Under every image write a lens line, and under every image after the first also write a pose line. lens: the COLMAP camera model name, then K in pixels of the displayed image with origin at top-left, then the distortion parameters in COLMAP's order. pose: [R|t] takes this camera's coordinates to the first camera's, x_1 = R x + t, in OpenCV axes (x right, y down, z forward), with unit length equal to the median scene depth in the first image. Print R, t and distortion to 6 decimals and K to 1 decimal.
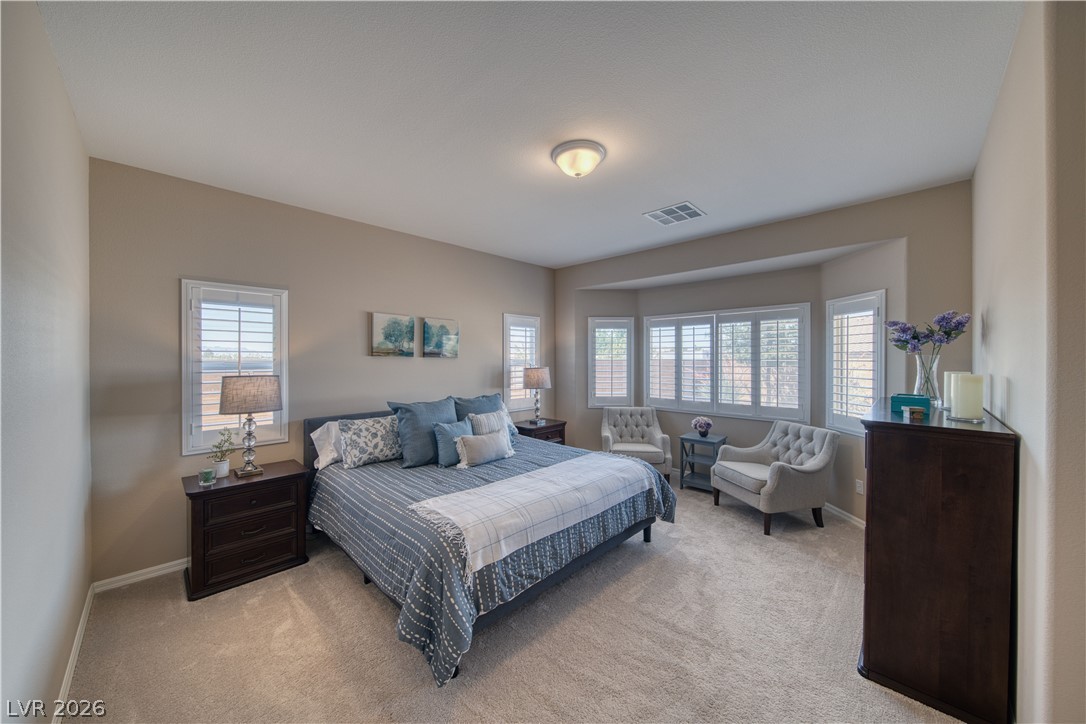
lens RADIAL K [[383.4, 0, 541.6], [0, 383.4, 362.6], [0, 0, 1]] dist [-0.003744, -0.000058]
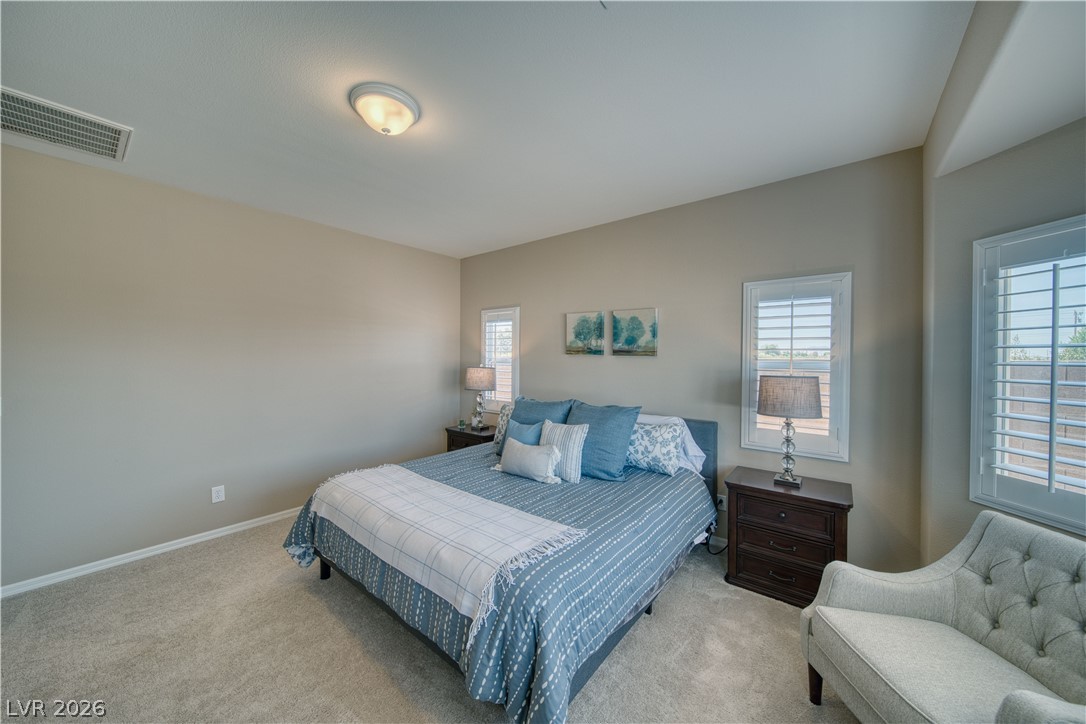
lens RADIAL K [[514.5, 0, 565.0], [0, 514.5, 354.1], [0, 0, 1]] dist [0.002375, 0.000015]
pose [[-0.028633, -0.001716, -0.999589, 0.835121], [-0.015474, 0.999879, -0.001274, -0.013580], [0.999470, 0.015431, -0.028656, 0.872389]]
